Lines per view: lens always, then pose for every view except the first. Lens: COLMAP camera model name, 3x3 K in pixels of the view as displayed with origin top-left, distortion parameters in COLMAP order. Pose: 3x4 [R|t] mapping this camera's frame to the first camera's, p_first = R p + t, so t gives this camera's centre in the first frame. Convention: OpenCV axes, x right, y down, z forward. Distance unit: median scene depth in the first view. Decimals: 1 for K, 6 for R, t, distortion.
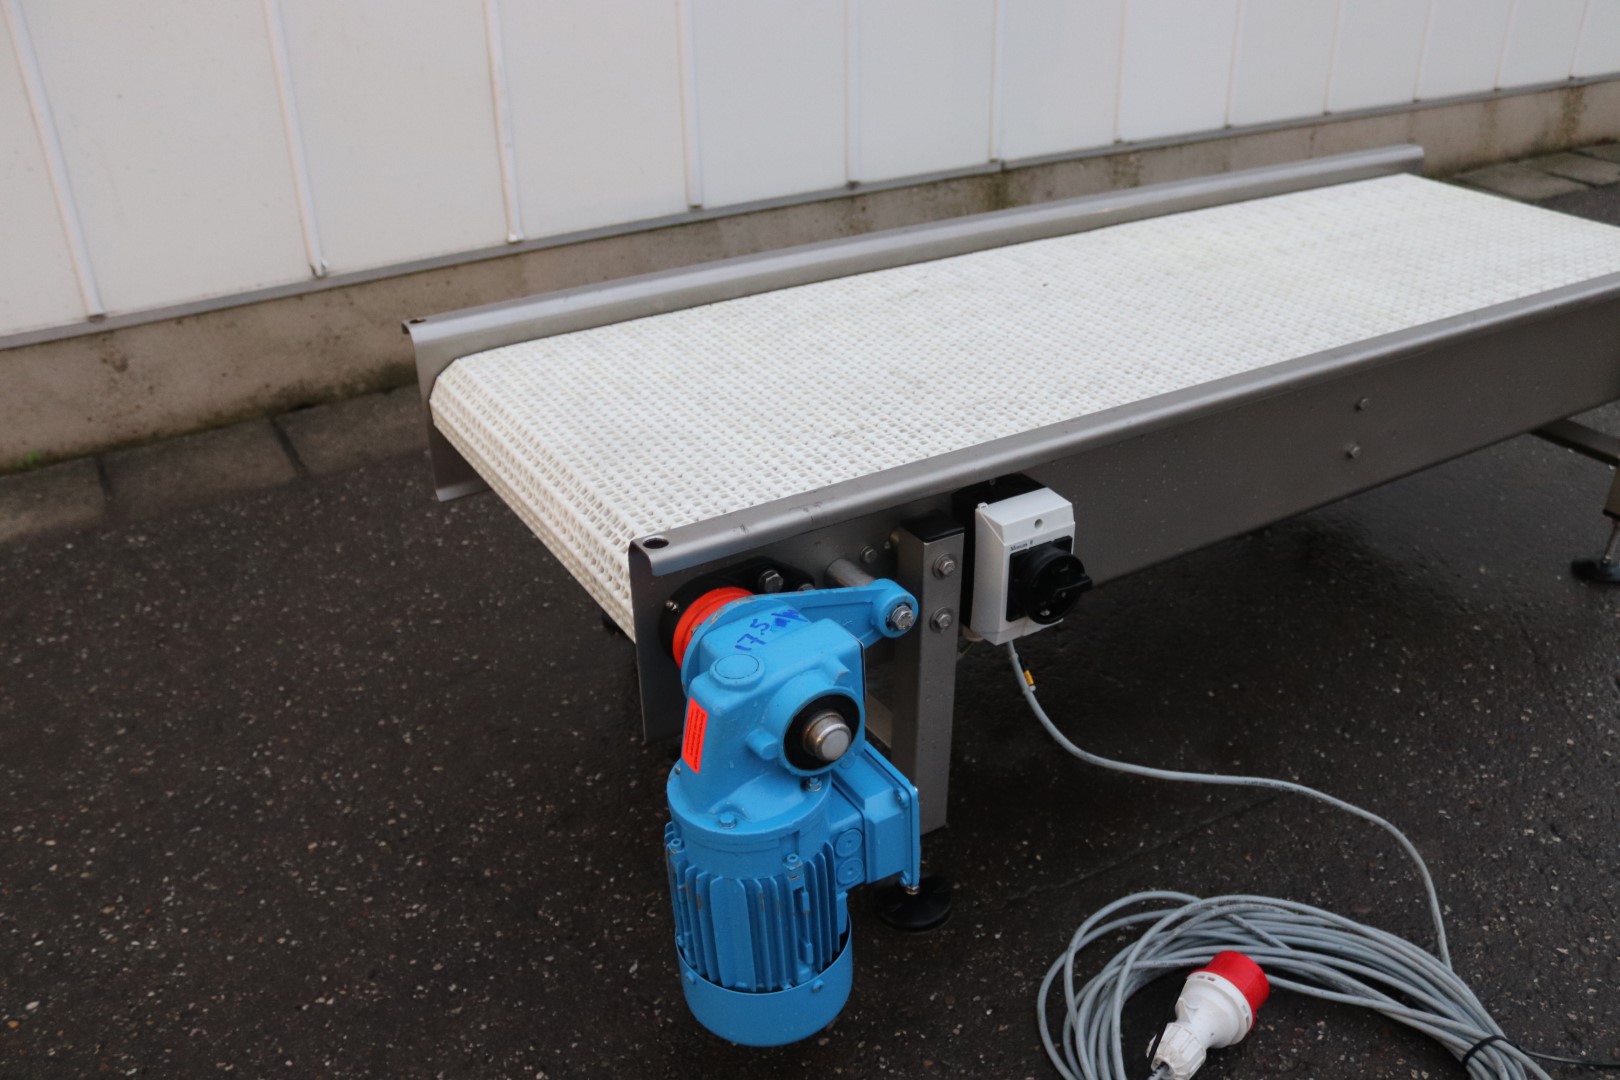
lens RADIAL K [[1379.2, 0, 827.3], [0, 1379.2, 549.0], [0, 0, 1]] dist [-0.161817, 0.151692]
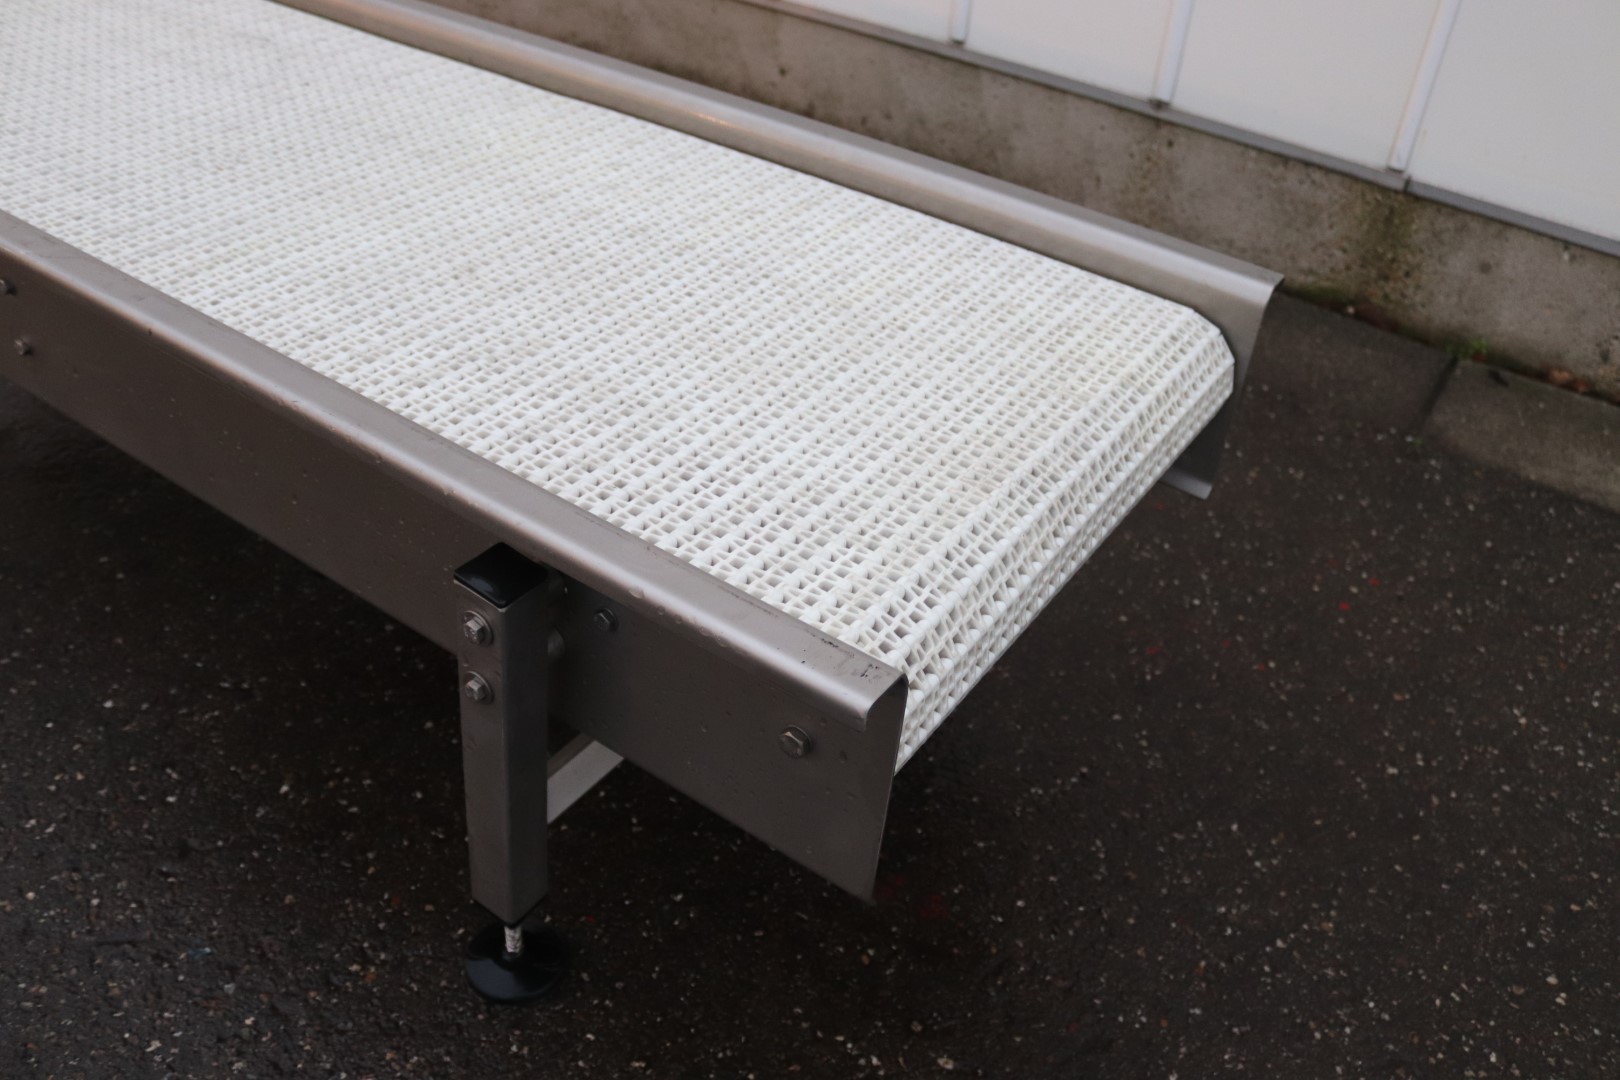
lens RADIAL K [[1379.2, 0, 827.3], [0, 1379.2, 549.0], [0, 0, 1]] dist [-0.161817, 0.151692]
pose [[0.415647, 0.586346, -0.695295, 1.328460], [-0.511307, 0.782861, 0.354533, -0.547196], [0.752199, 0.208149, 0.625197, 1.021318]]
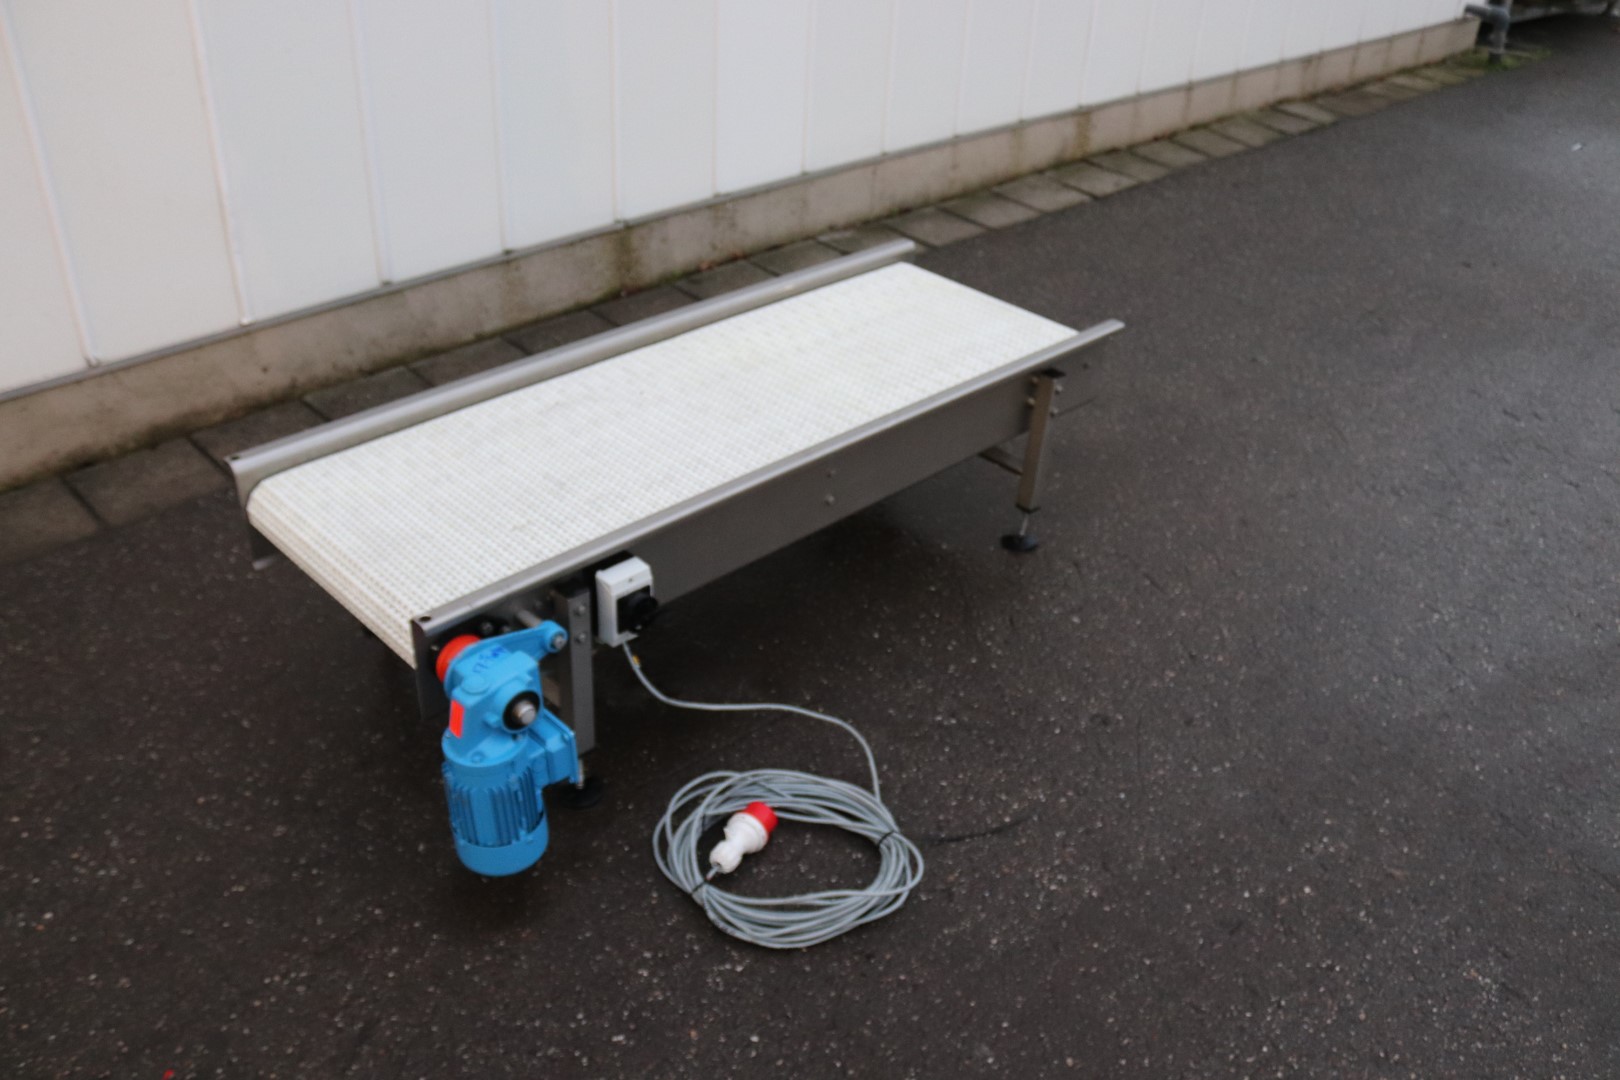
lens RADIAL K [[1379.2, 0, 827.3], [0, 1379.2, 549.0], [0, 0, 1]] dist [-0.161817, 0.151692]
pose [[0.970623, -0.075198, 0.228551, -0.006241], [0.057573, 0.994899, 0.082838, -0.173438], [-0.233615, -0.067246, 0.970001, -0.730807]]
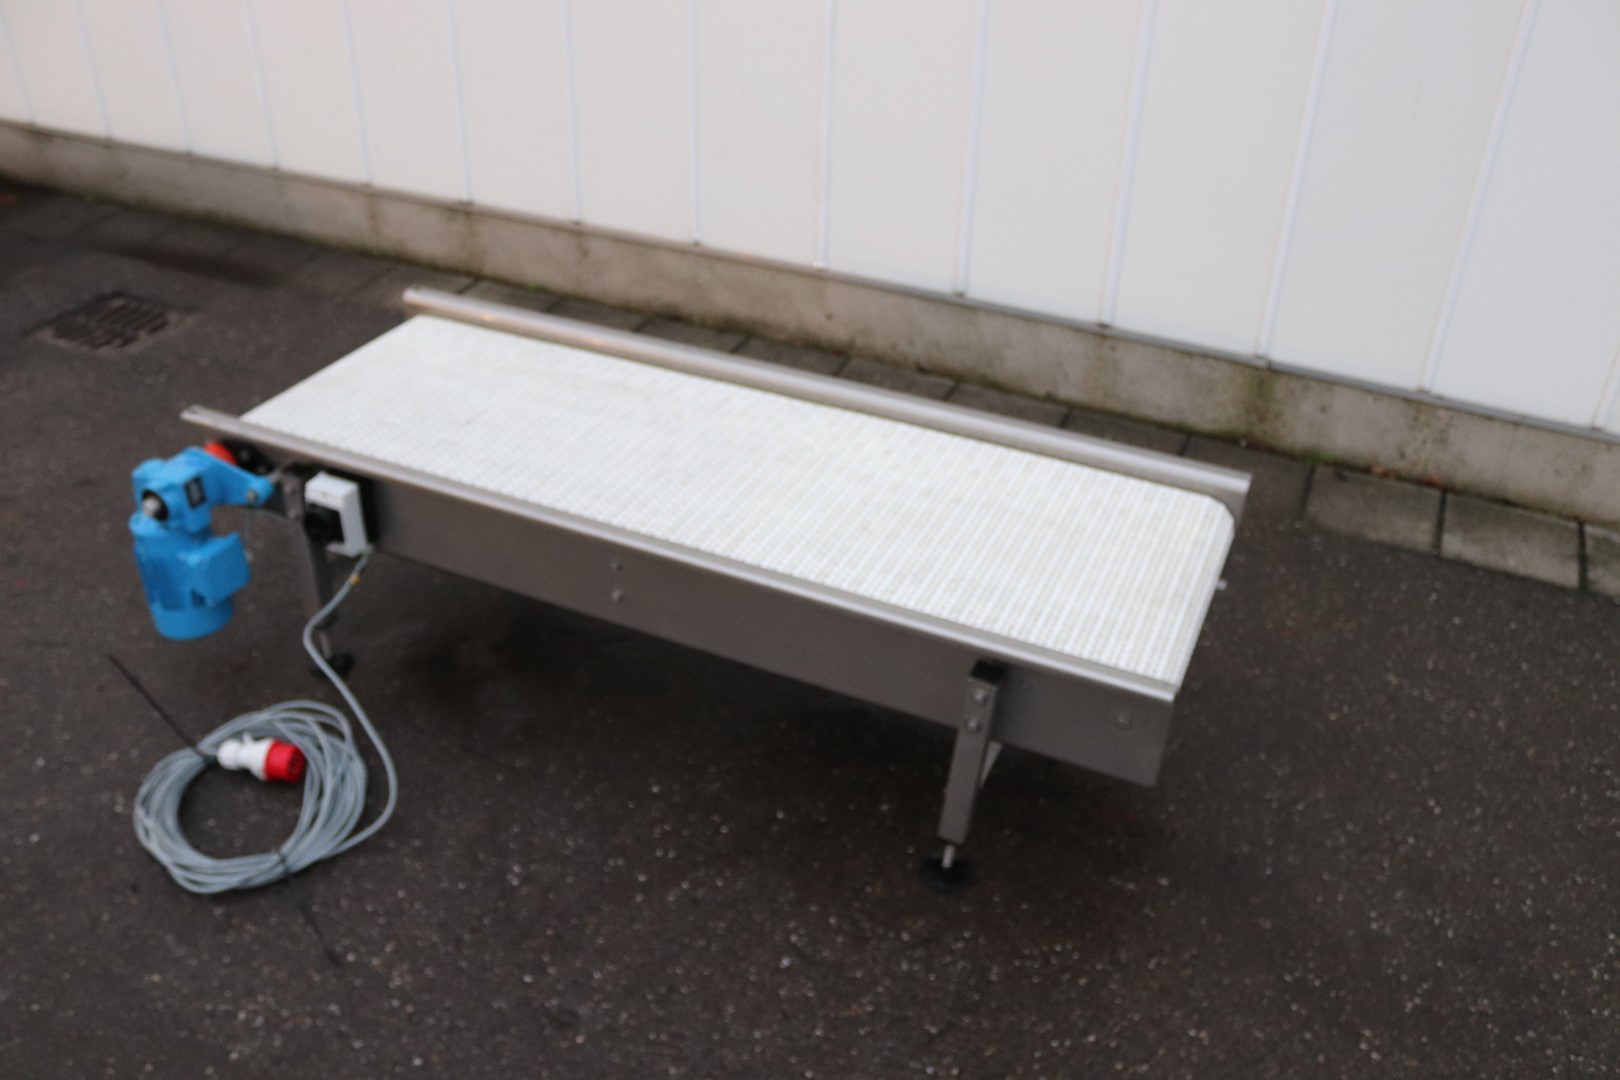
lens RADIAL K [[1379.2, 0, 827.3], [0, 1379.2, 549.0], [0, 0, 1]] dist [-0.161817, 0.151692]
pose [[0.567630, 0.472887, -0.673924, 1.657748], [-0.429874, 0.868373, 0.247258, -0.641552], [0.702143, 0.149352, 0.696197, 0.167695]]
